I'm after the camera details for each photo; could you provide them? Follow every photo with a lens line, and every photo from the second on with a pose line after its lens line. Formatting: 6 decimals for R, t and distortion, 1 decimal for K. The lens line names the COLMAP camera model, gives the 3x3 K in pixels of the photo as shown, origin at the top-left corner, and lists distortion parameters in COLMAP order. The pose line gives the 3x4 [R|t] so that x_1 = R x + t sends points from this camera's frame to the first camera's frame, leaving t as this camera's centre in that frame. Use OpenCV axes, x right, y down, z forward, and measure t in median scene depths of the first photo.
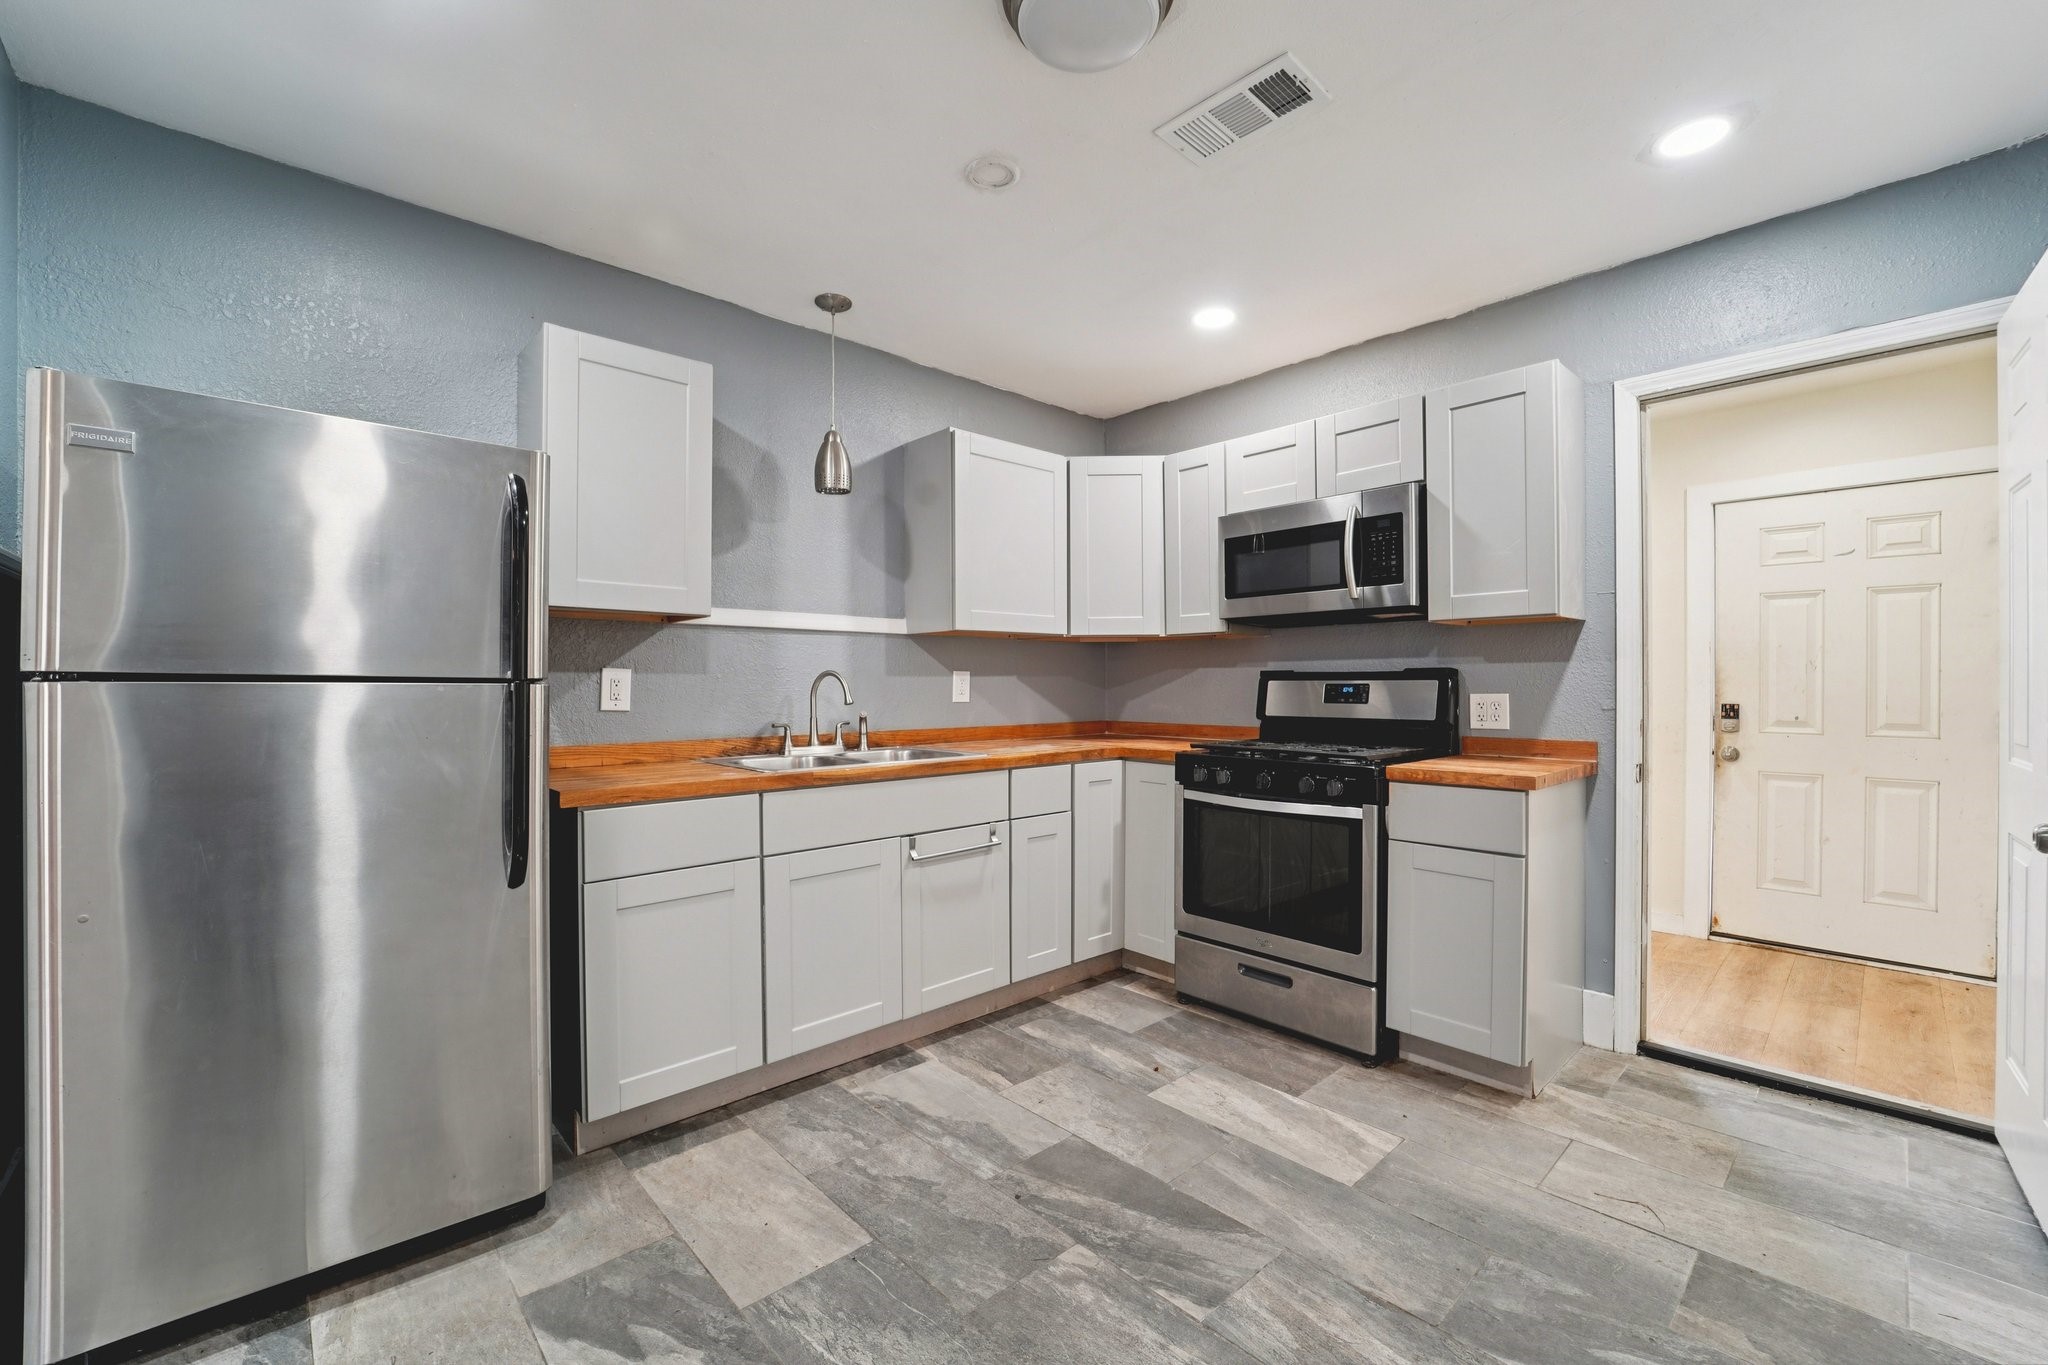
lens RADIAL K [[832.9, 0, 1021.0], [0, 832.9, 686.1], [0, 0, 1]] dist [-0.019824, -0.000316]
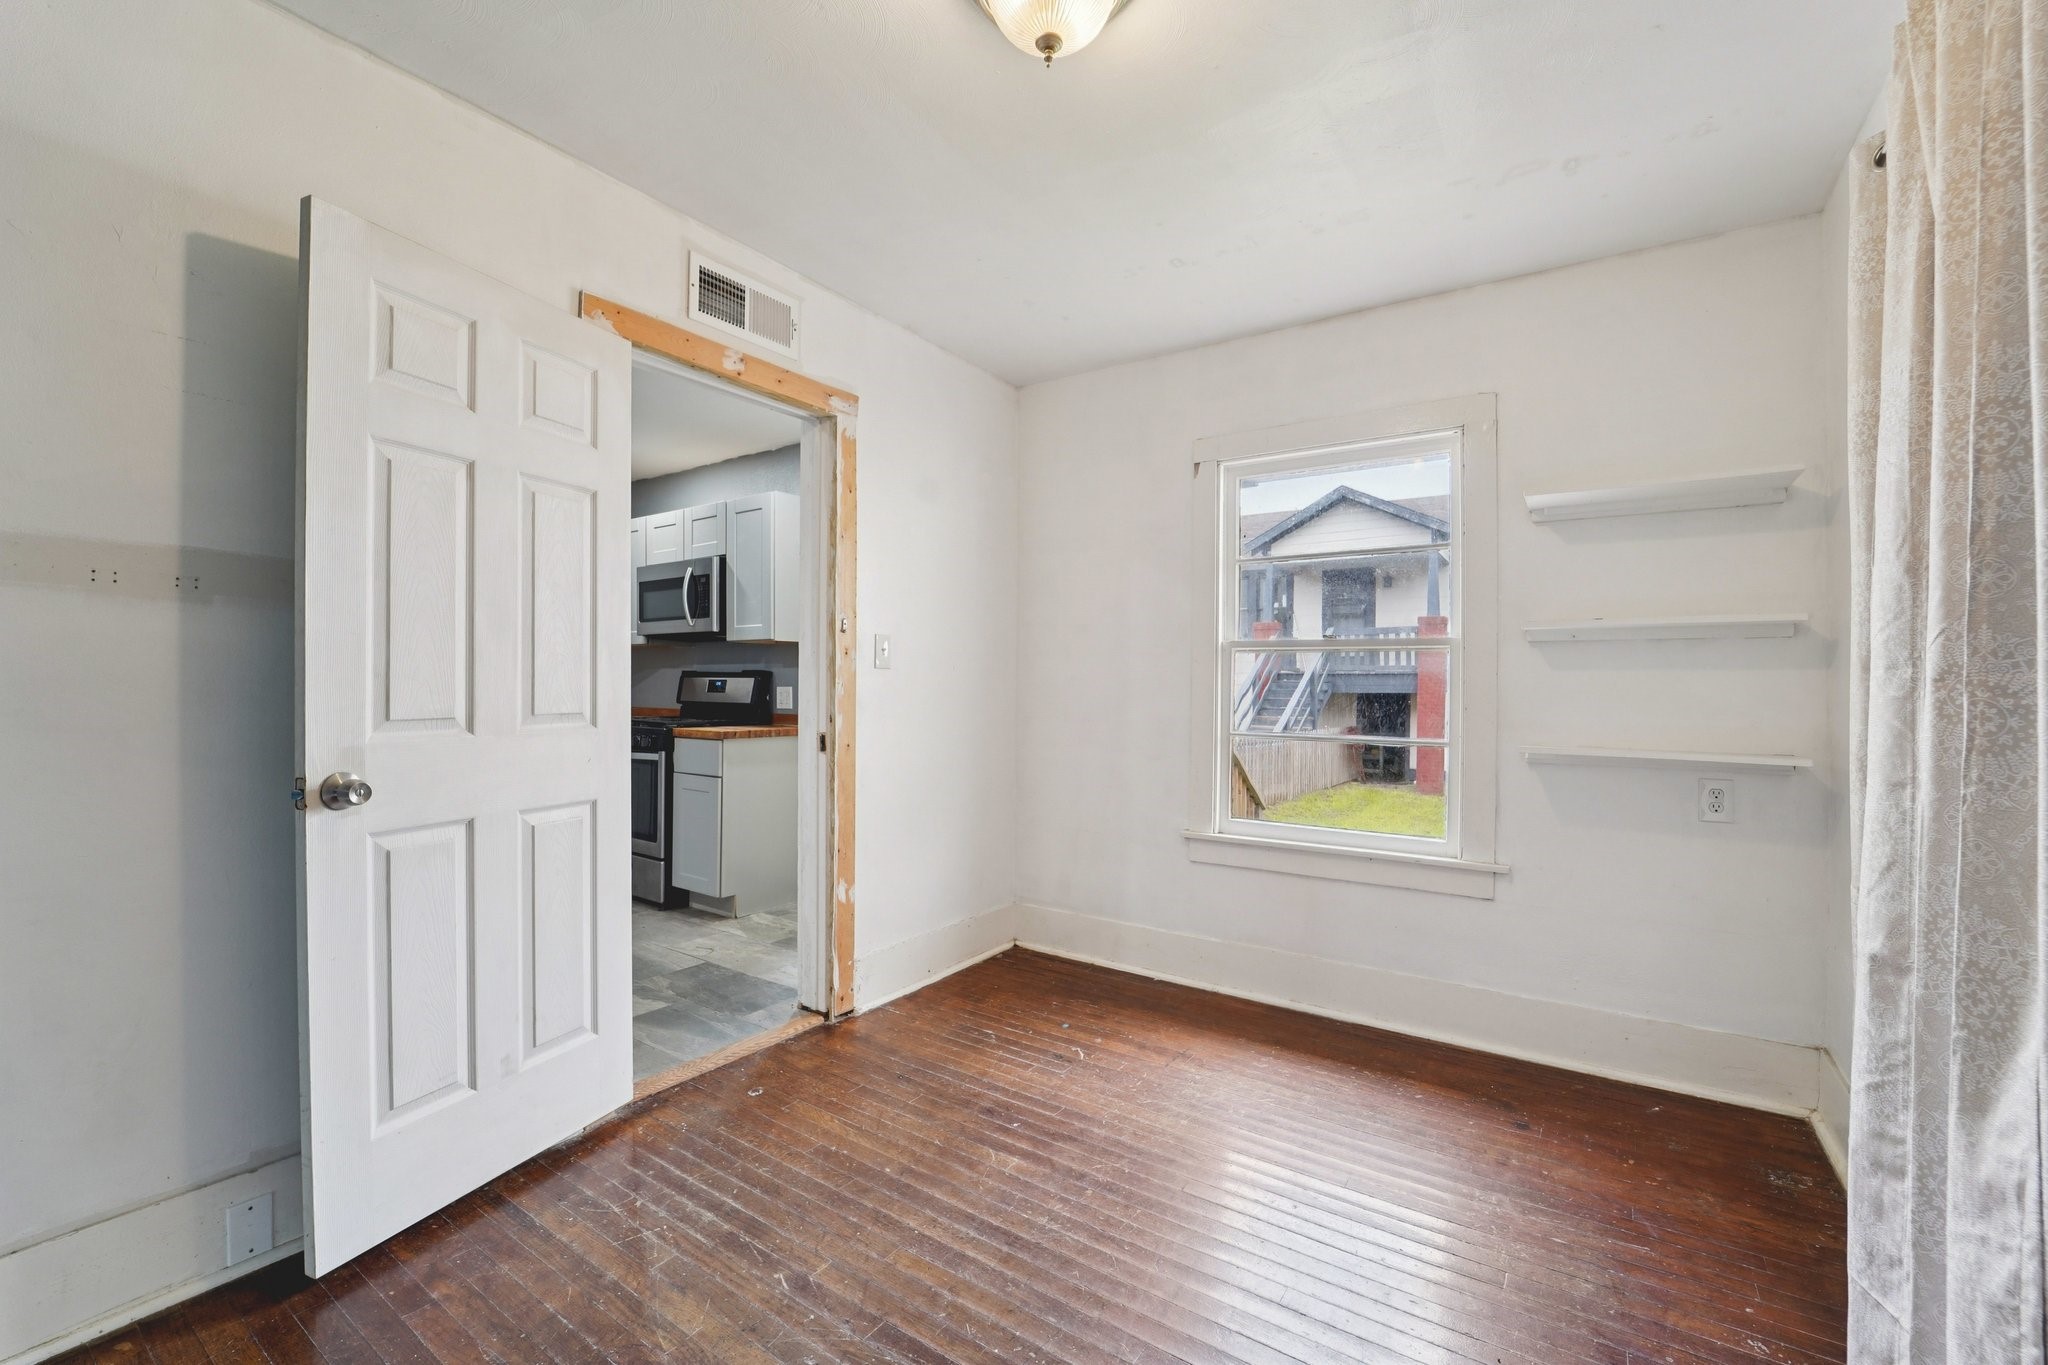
lens RADIAL K [[832.9, 0, 1026.4], [0, 832.9, 682.0], [0, 0, 1]] dist [-0.019824, -0.000316]
pose [[0.973515, 0.015406, 0.228105, 0.698372], [-0.014205, 0.999875, -0.006908, 0.004617], [-0.228183, 0.003485, 0.973612, -0.730986]]
